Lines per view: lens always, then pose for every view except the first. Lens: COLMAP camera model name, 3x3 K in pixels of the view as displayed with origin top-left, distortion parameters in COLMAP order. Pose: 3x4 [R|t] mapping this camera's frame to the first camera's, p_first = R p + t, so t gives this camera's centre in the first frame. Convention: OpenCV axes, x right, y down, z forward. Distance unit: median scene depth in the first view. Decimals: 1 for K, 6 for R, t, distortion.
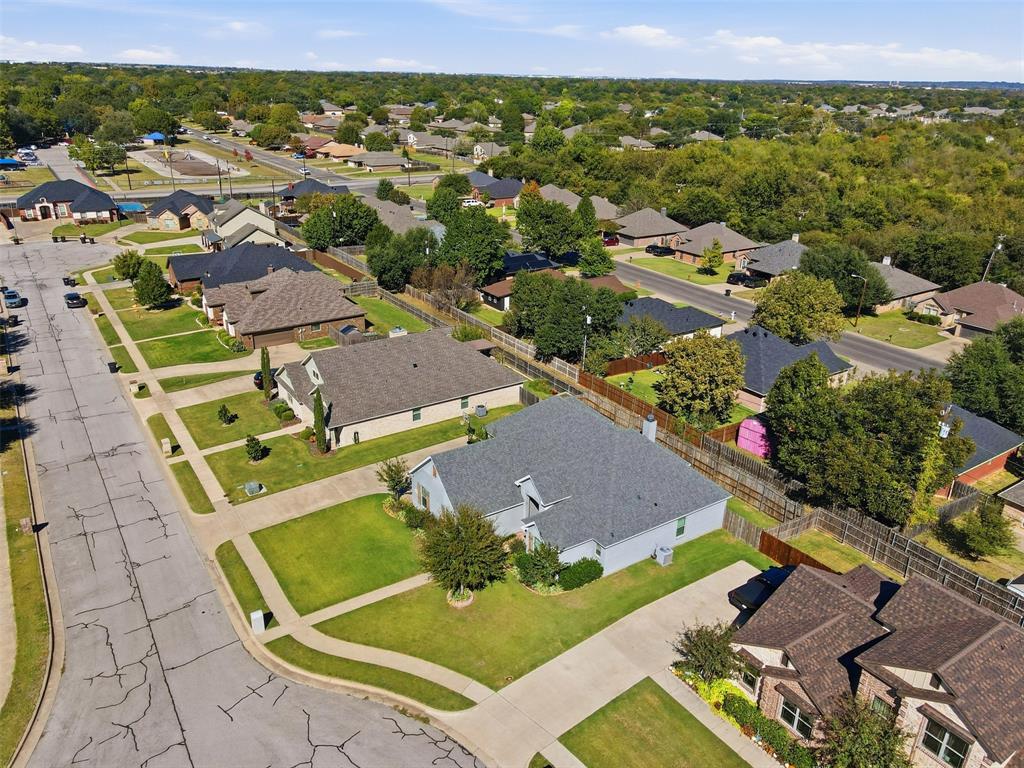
lens RADIAL K [[752.4, 0, 502.1], [0, 752.4, 377.0], [0, 0, 1]] dist [0.017628, 0.007869]
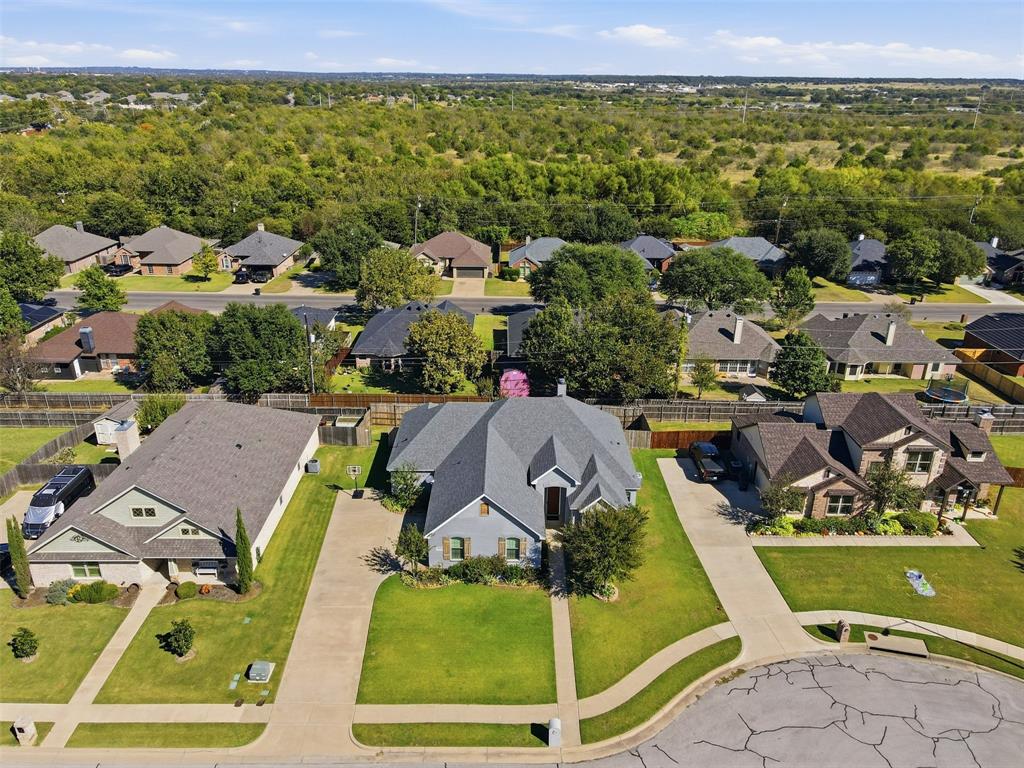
lens RADIAL K [[752.4, 0, 511.8], [0, 752.4, 388.3], [0, 0, 1]] dist [0.017628, 0.007869]
pose [[0.547289, -0.336066, 0.766508, -0.853452], [0.313337, 0.931510, 0.184685, -0.201138], [-0.776076, 0.139099, 0.615107, 0.460355]]
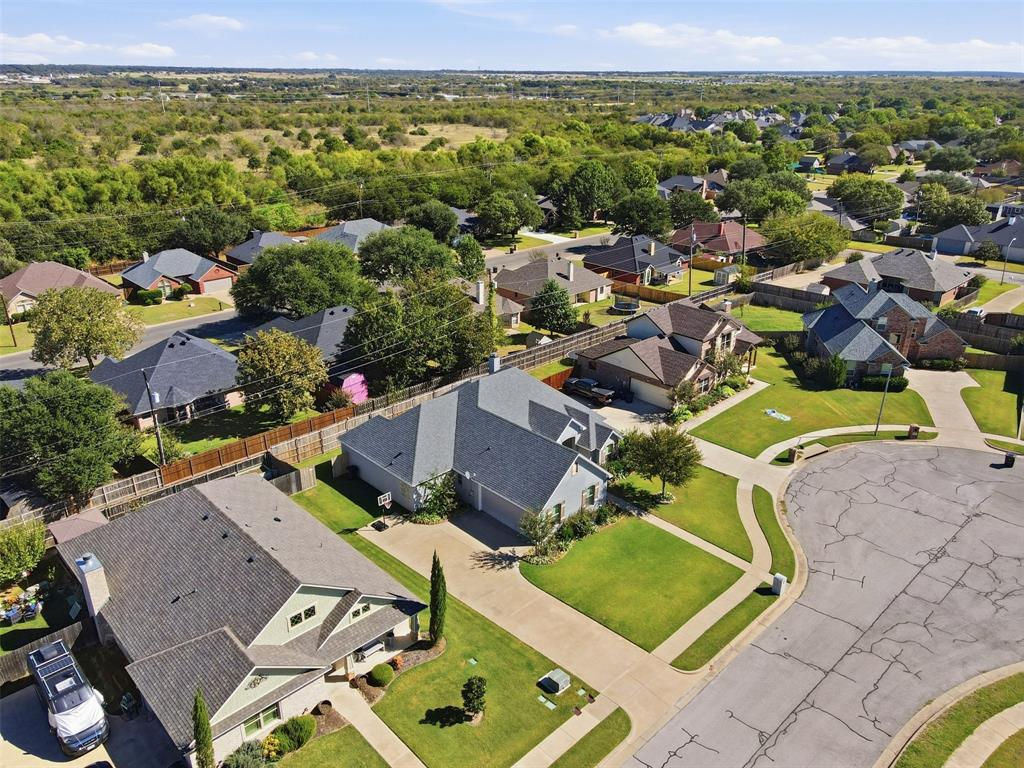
lens RADIAL K [[752.4, 0, 517.2], [0, 752.4, 379.7], [0, 0, 1]] dist [0.017628, 0.007869]
pose [[-0.186619, -0.394930, 0.899558, -1.090728], [0.359694, 0.824599, 0.436642, -0.512495], [-0.914217, 0.405051, -0.011832, 1.219159]]
